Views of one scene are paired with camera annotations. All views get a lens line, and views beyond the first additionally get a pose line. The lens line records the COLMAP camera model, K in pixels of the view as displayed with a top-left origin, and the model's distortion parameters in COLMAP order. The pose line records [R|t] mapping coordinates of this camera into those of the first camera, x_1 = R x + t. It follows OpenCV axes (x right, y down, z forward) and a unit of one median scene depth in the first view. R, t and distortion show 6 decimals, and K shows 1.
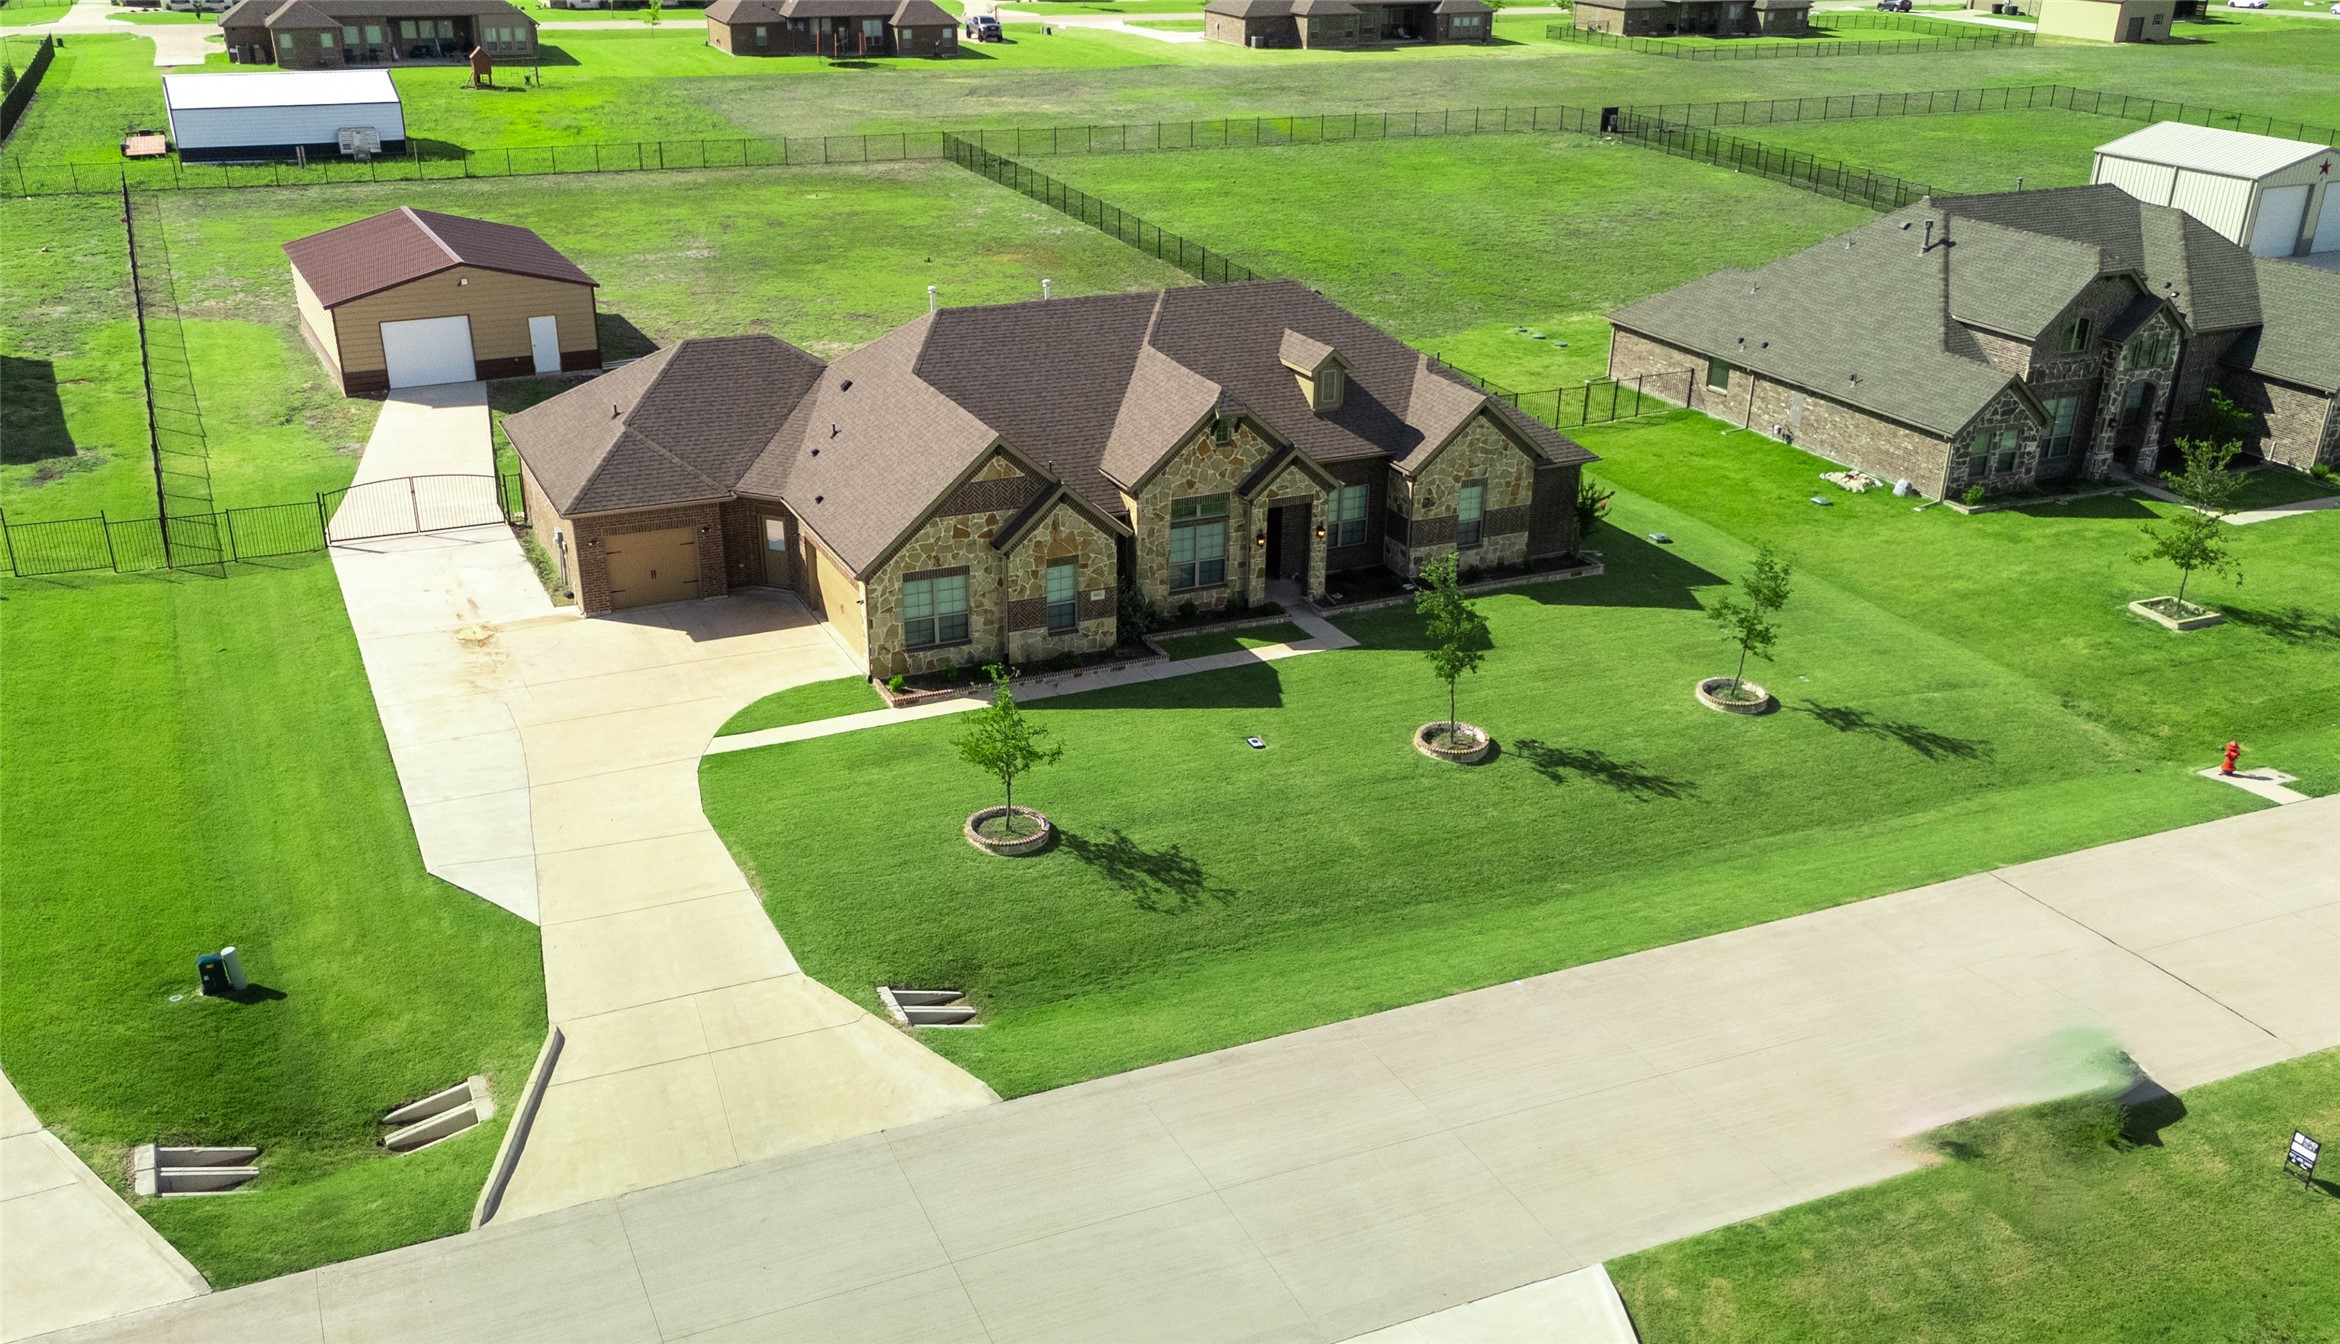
lens RADIAL K [[2177.0, 0, 1170.0], [0, 2177.0, 673.5], [0, 0, 1]] dist [0.004428, 0.000000]
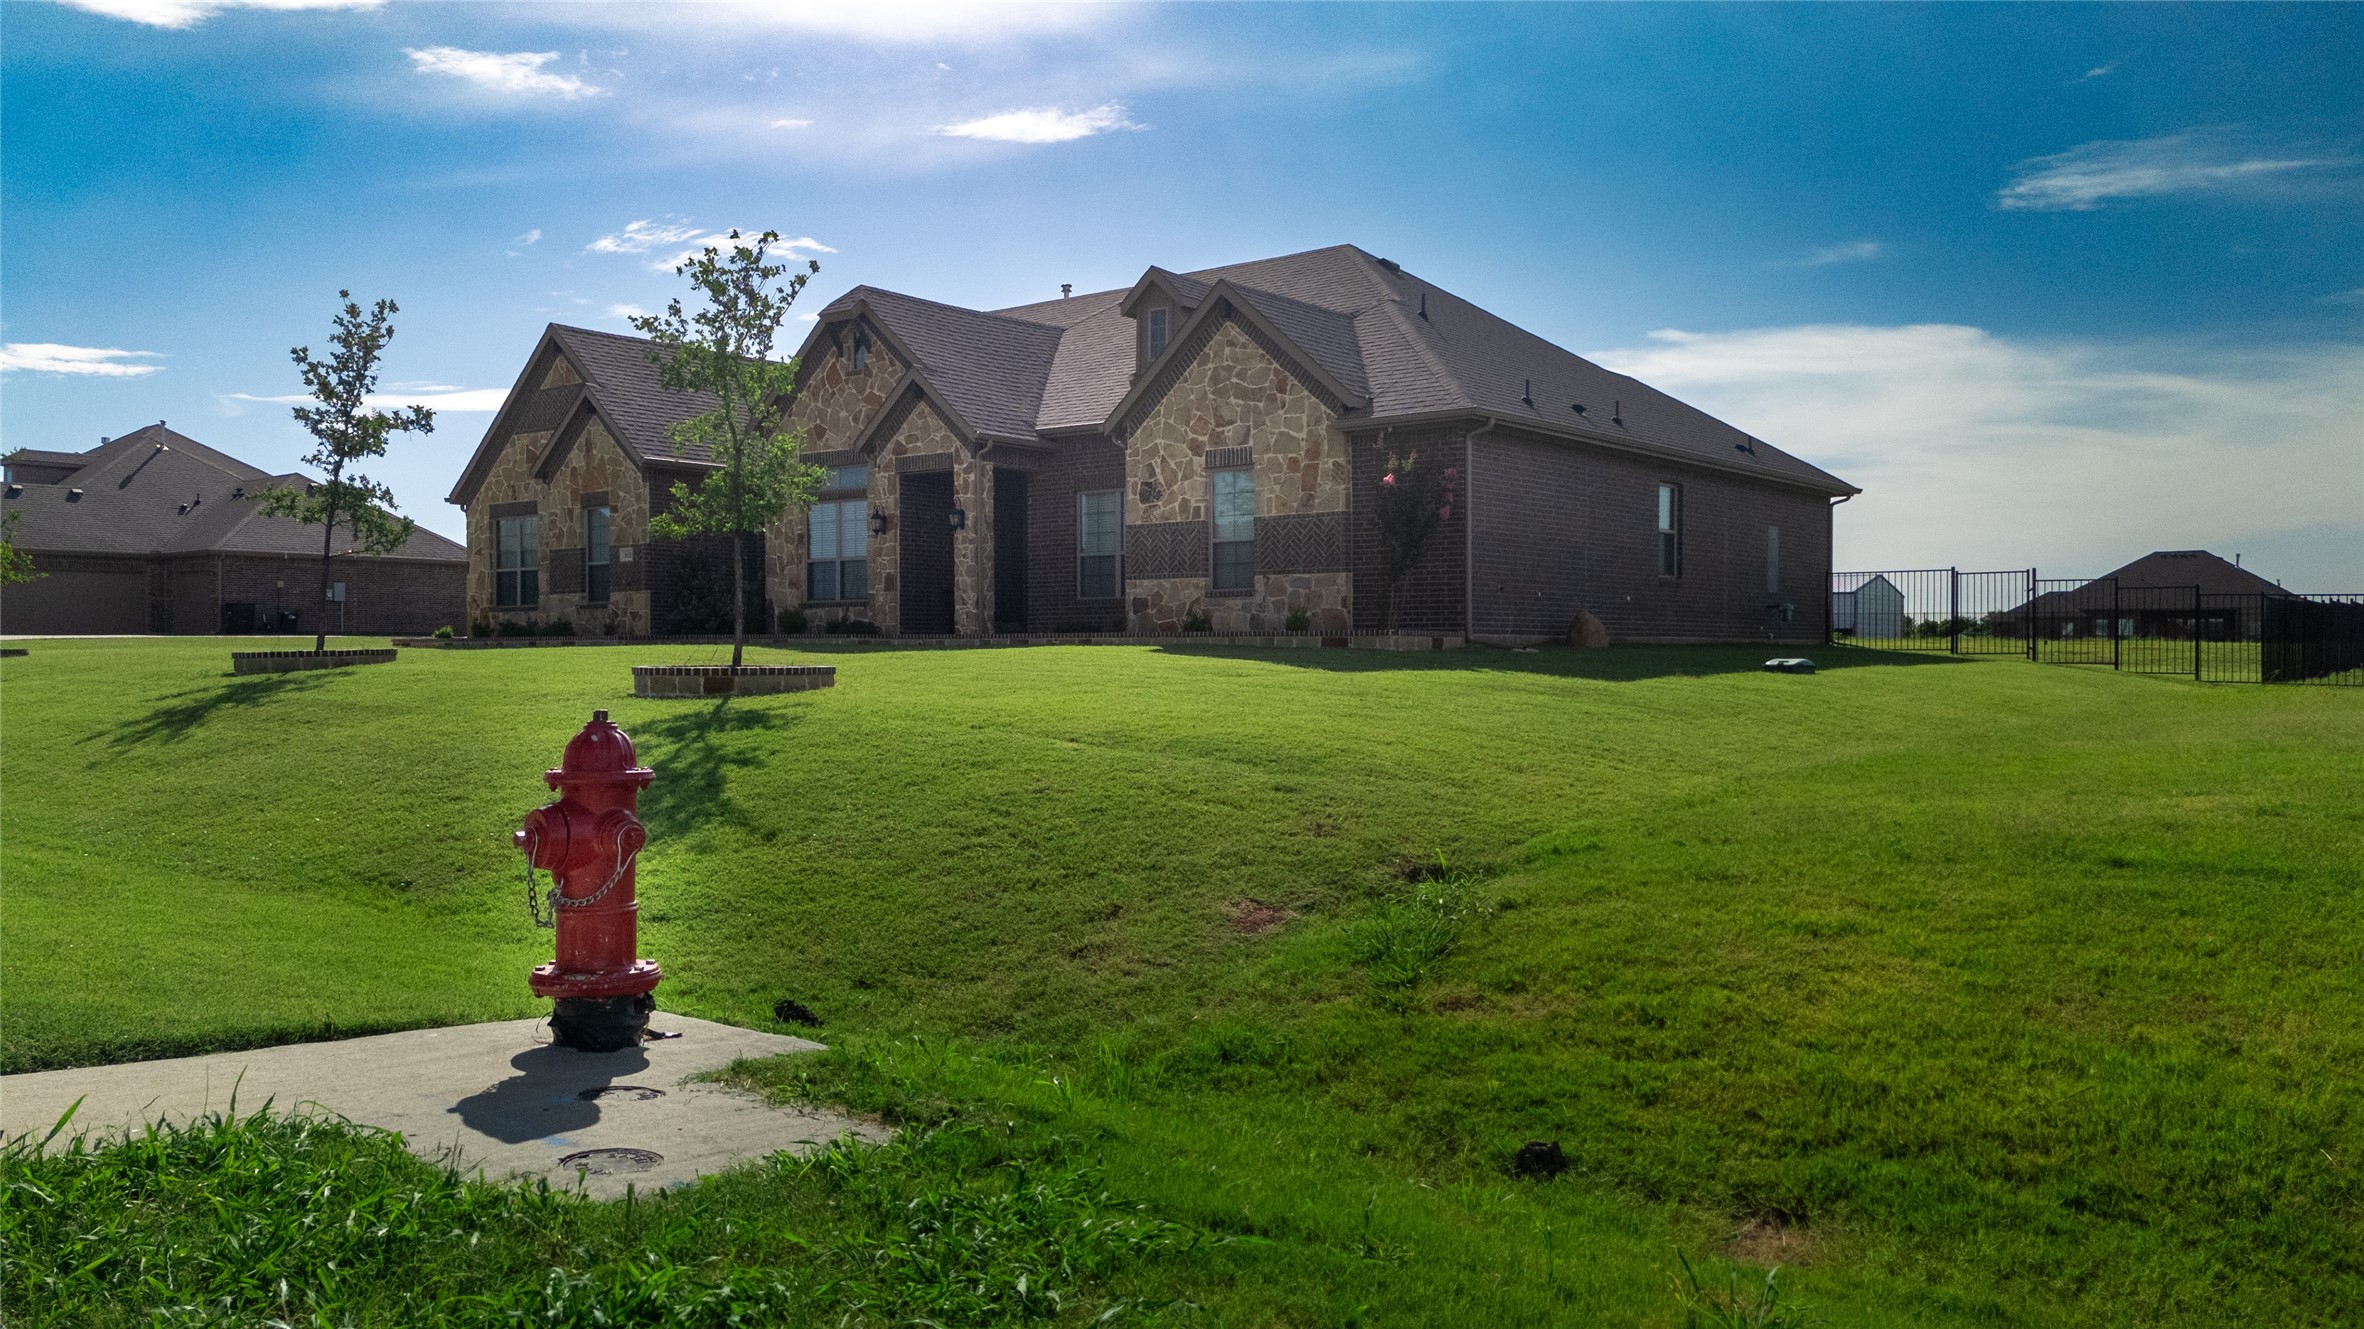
lens RADIAL K [[1743.5, 0, 1186.3], [0, 1743.5, 657.6], [0, 0, 1]] dist [0.006933, 0.001558]
pose [[0.459206, 0.002290, -0.888327, 0.504876], [-0.320539, 0.933054, -0.163292, 0.026631], [0.828483, 0.359729, 0.429198, 0.841971]]
